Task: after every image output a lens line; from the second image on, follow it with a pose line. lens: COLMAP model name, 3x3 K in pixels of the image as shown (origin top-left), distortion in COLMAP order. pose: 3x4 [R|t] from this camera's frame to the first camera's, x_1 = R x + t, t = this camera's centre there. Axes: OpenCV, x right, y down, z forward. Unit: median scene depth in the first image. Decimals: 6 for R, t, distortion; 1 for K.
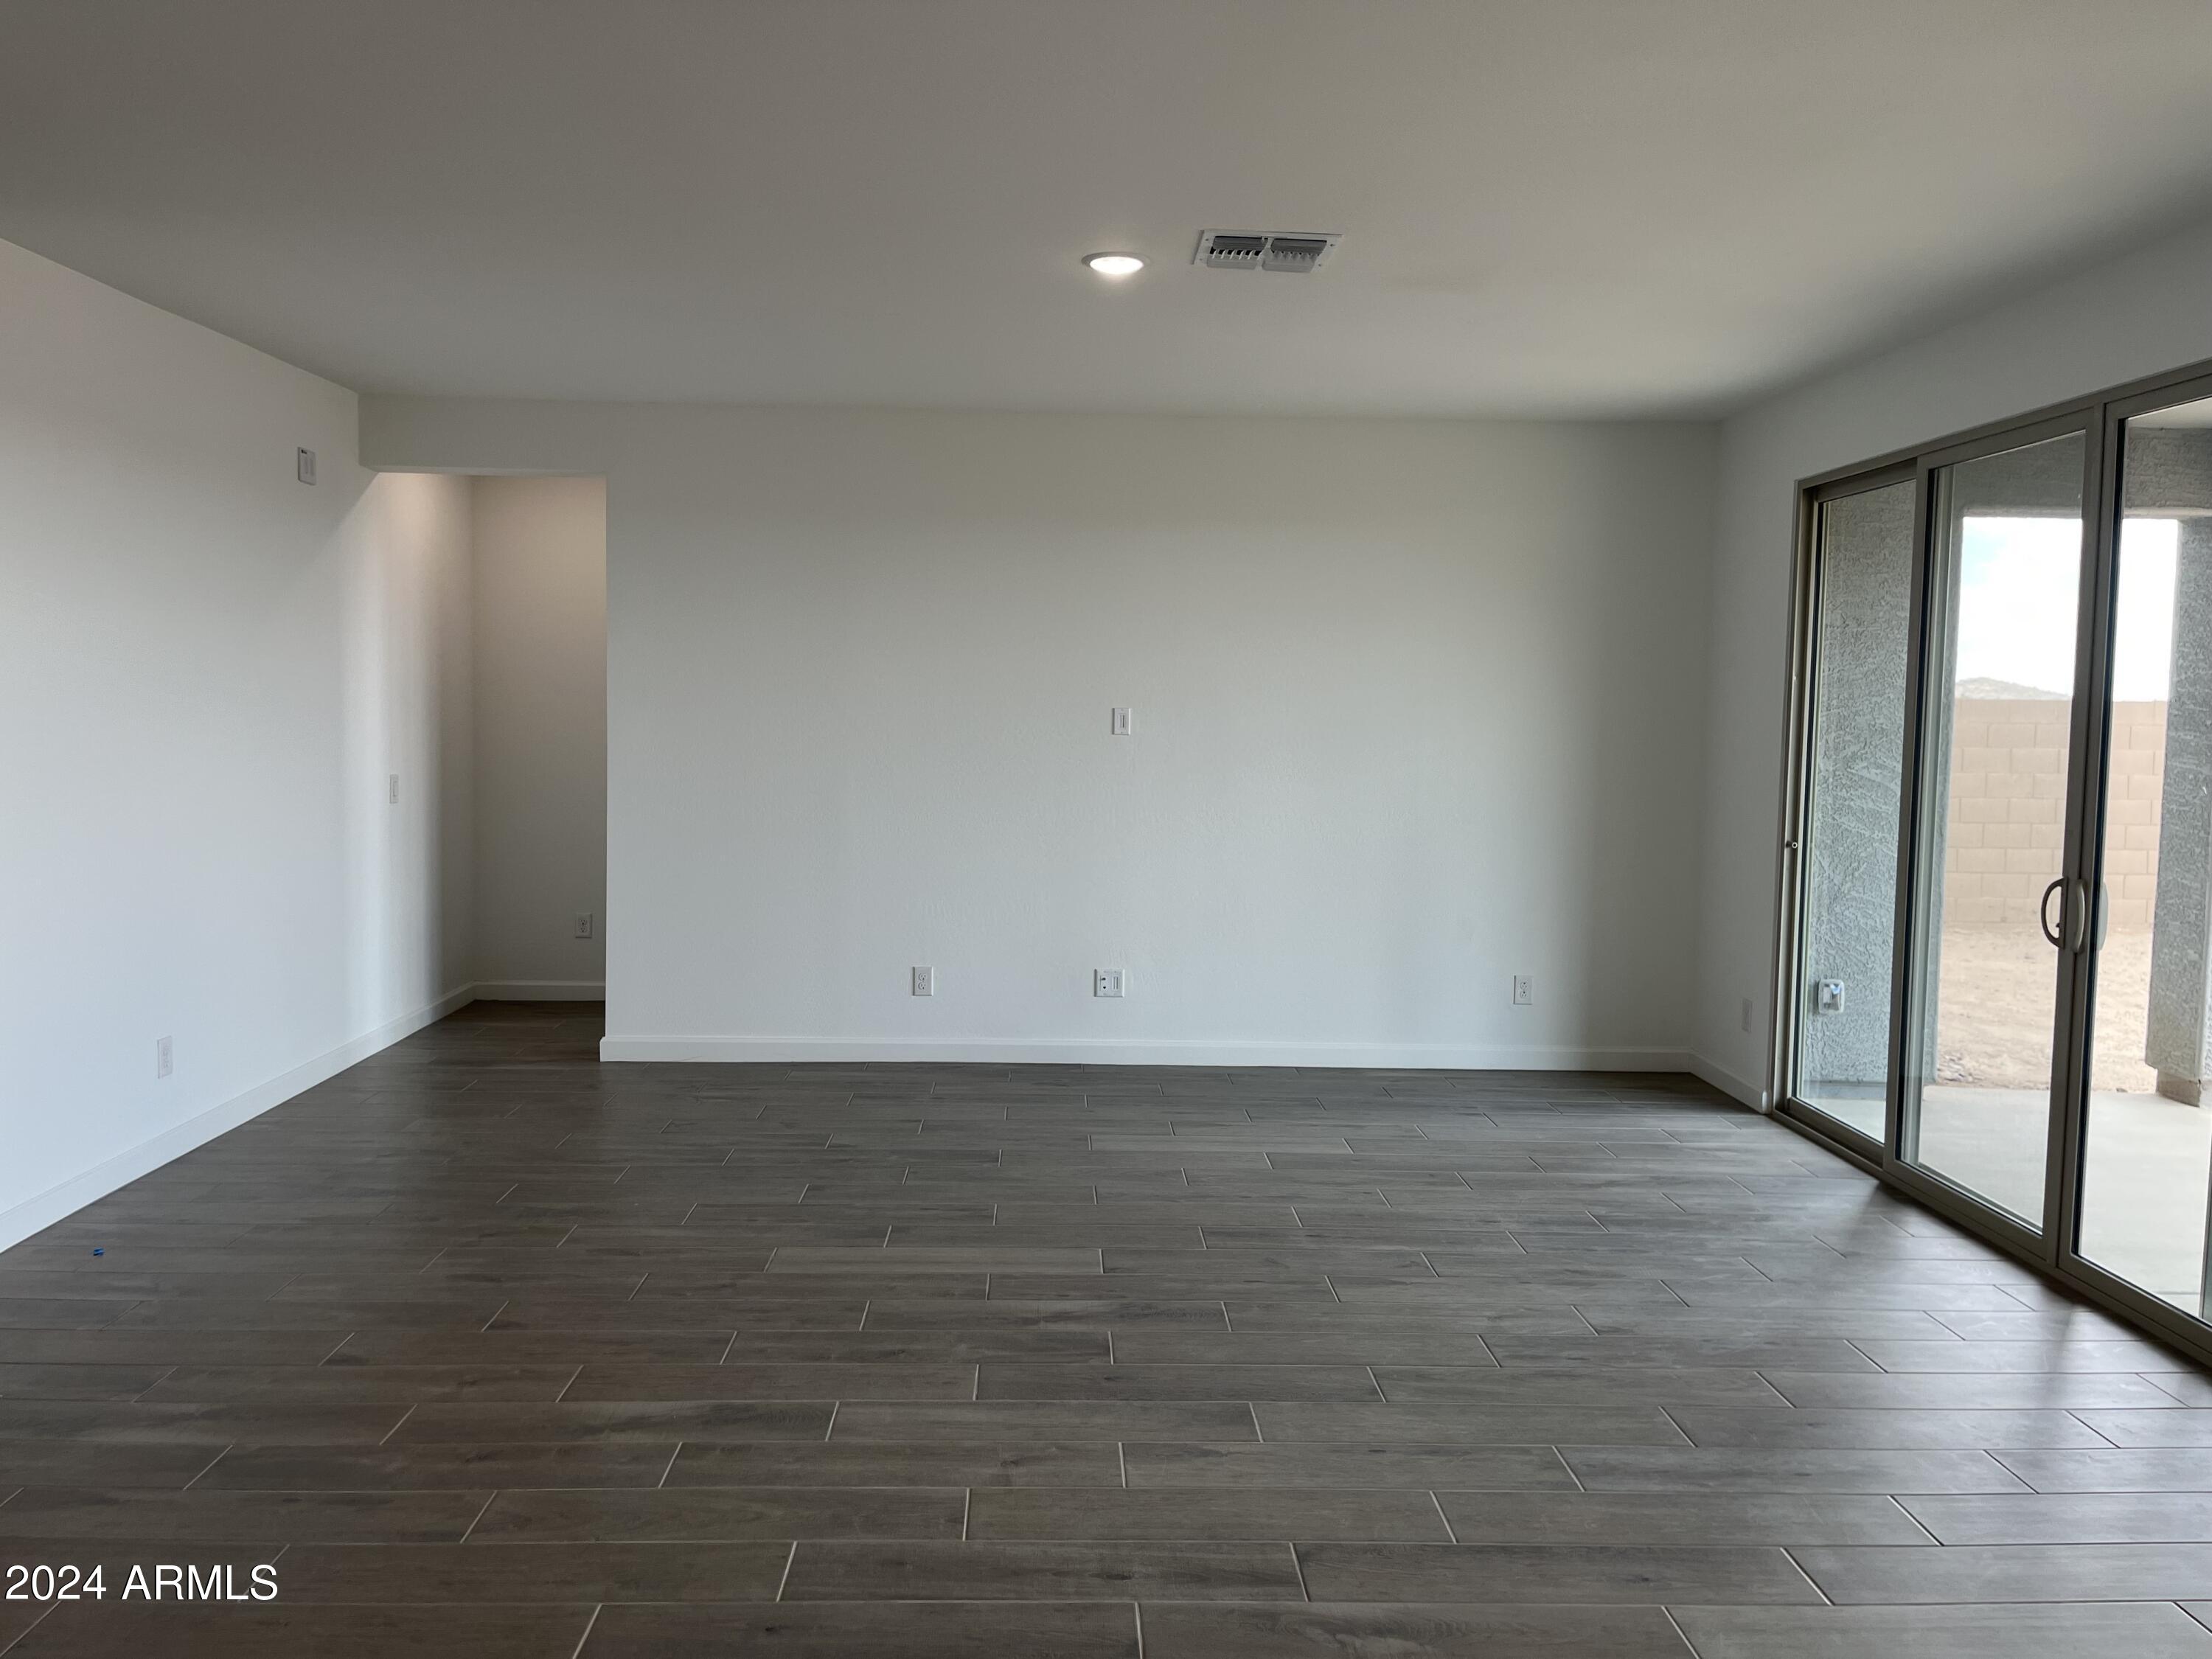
lens RADIAL K [[1661.0, 0, 1110.0], [0, 1661.0, 829.9], [0, 0, 1]] dist [0.034213, -0.029229]
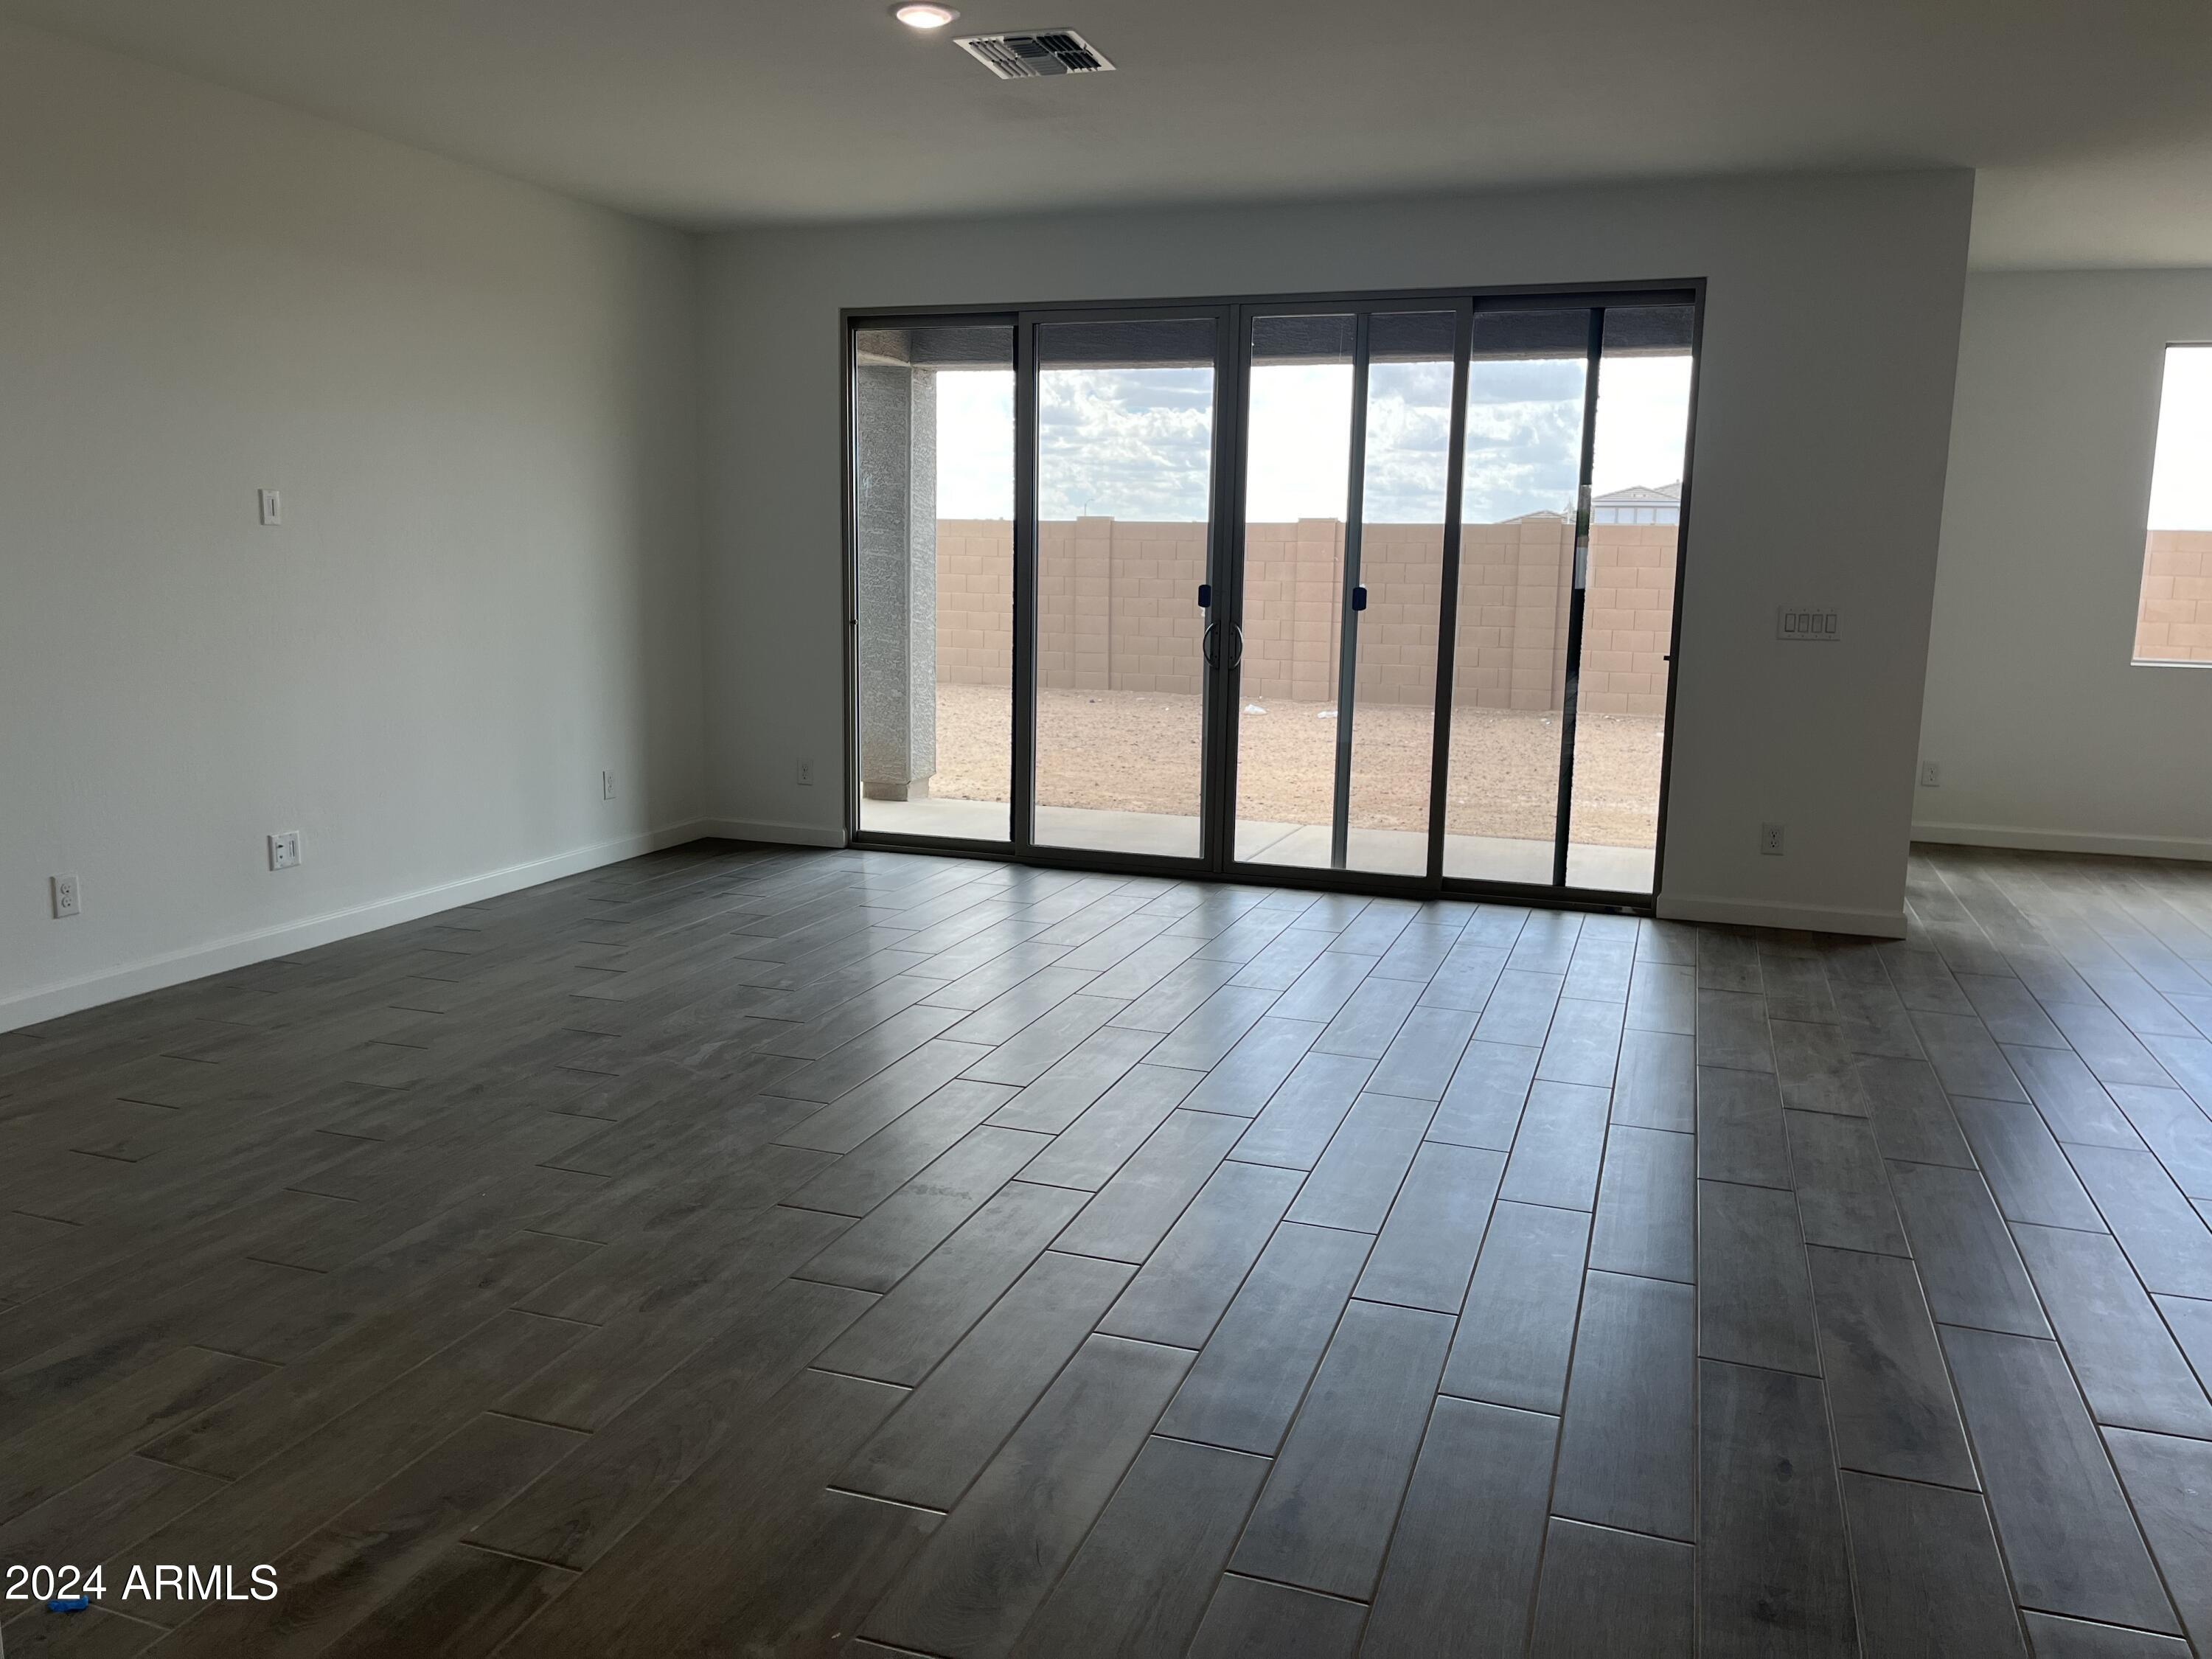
lens RADIAL K [[1661.0, 0, 1113.9], [0, 1661.0, 771.6], [0, 0, 1]] dist [0.034213, -0.029229]
pose [[0.368842, -0.133771, 0.919816, -0.633733], [0.066879, 0.990844, 0.117283, -0.010517], [-0.927083, 0.018257, 0.374411, 0.391354]]
